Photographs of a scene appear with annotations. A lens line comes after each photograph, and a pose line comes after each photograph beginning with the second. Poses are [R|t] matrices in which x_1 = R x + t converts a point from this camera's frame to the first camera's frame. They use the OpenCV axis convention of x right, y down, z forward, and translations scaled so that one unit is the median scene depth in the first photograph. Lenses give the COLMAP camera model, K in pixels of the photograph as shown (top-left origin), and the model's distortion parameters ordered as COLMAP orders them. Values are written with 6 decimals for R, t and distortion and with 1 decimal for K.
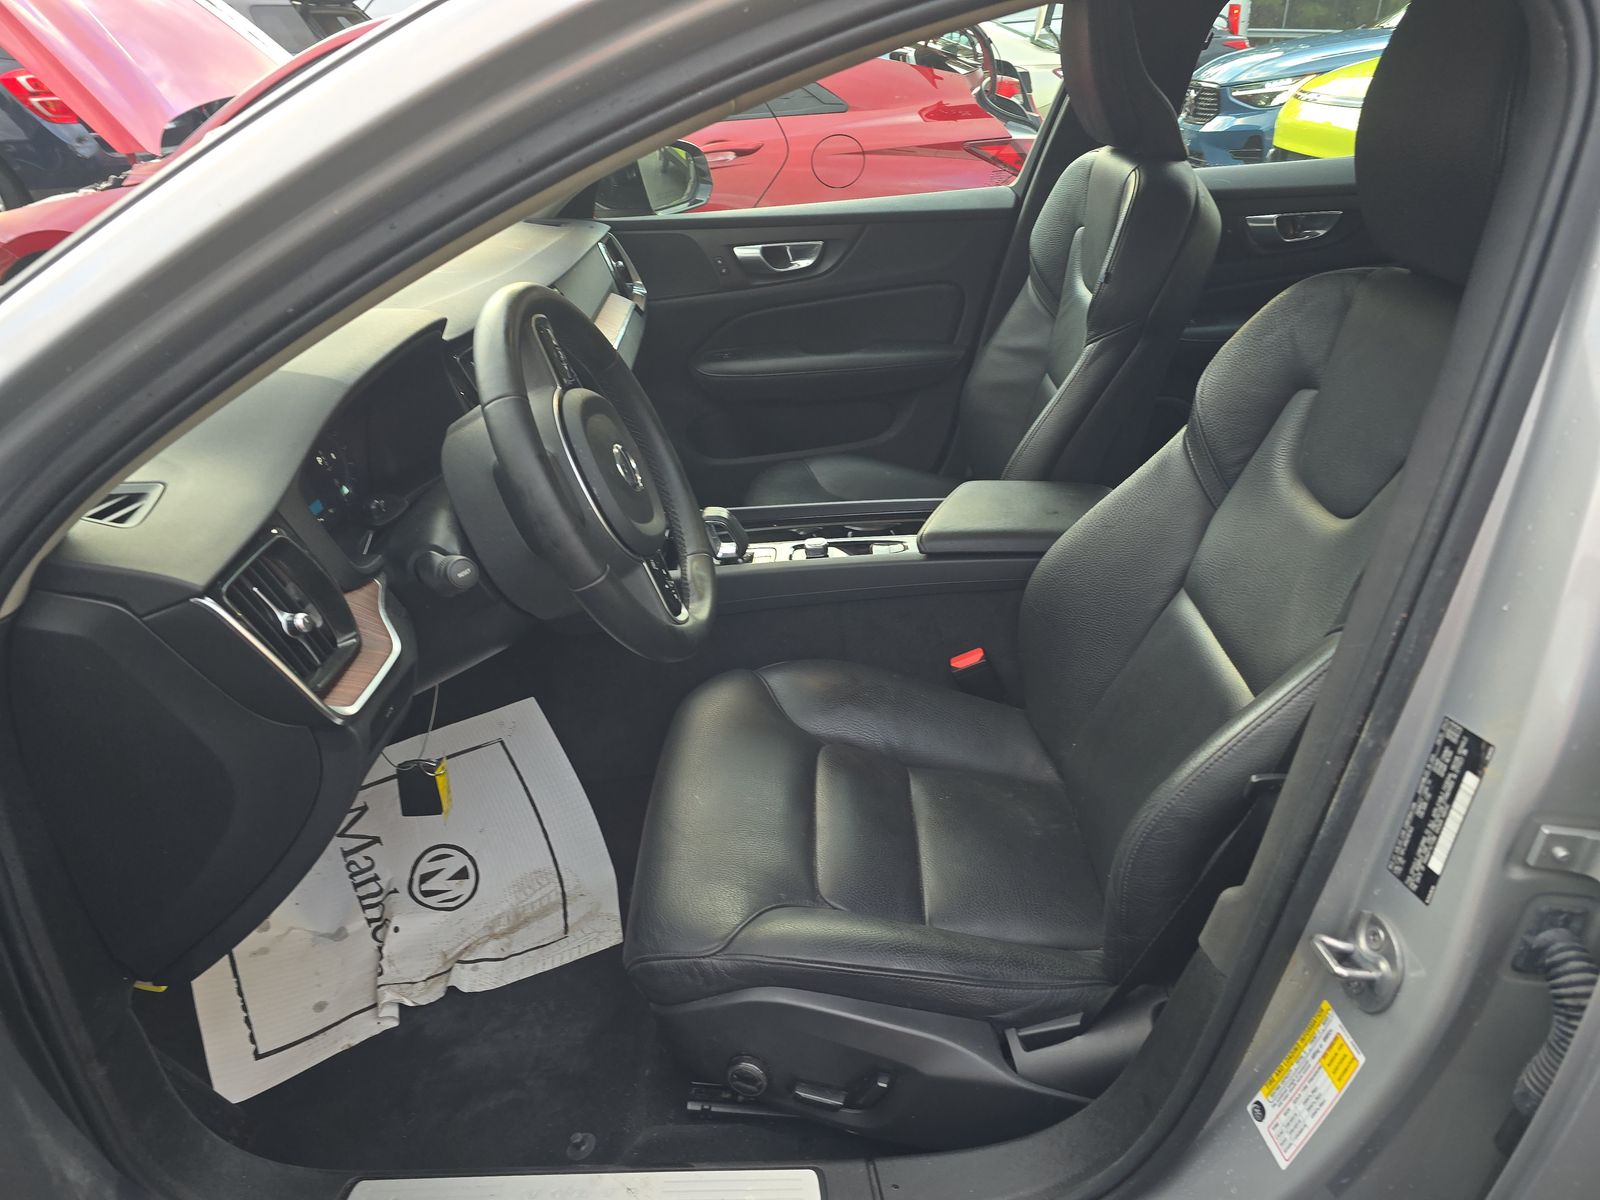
lens RADIAL K [[1081.4, 0, 795.1], [0, 1081.4, 601.7], [0, 0, 1]] dist [0.017640, -0.011989]
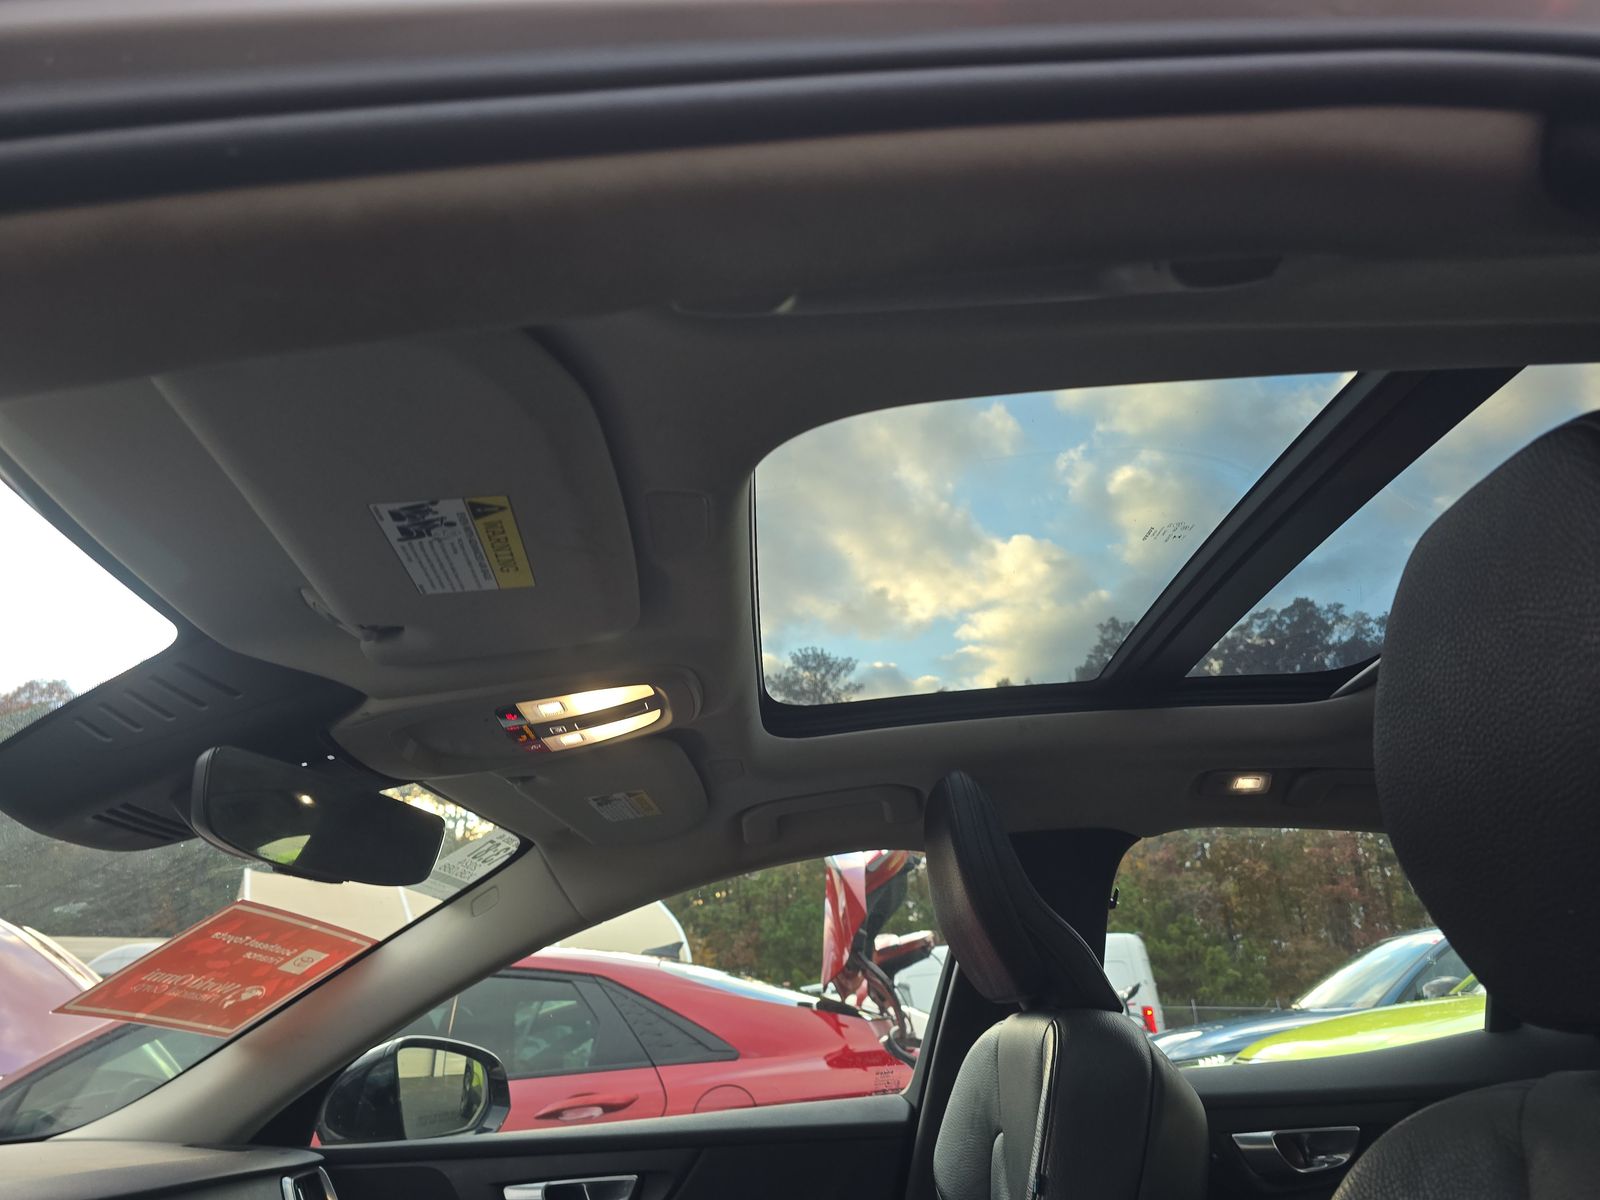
lens RADIAL K [[1081.4, 0, 802.1], [0, 1081.4, 591.6], [0, 0, 1]] dist [0.017640, -0.011989]
pose [[0.998641, 0.015874, 0.049635, 0.090338], [0.028010, 0.639686, -0.768126, -0.039624], [-0.043944, 0.768473, 0.638372, 0.277645]]
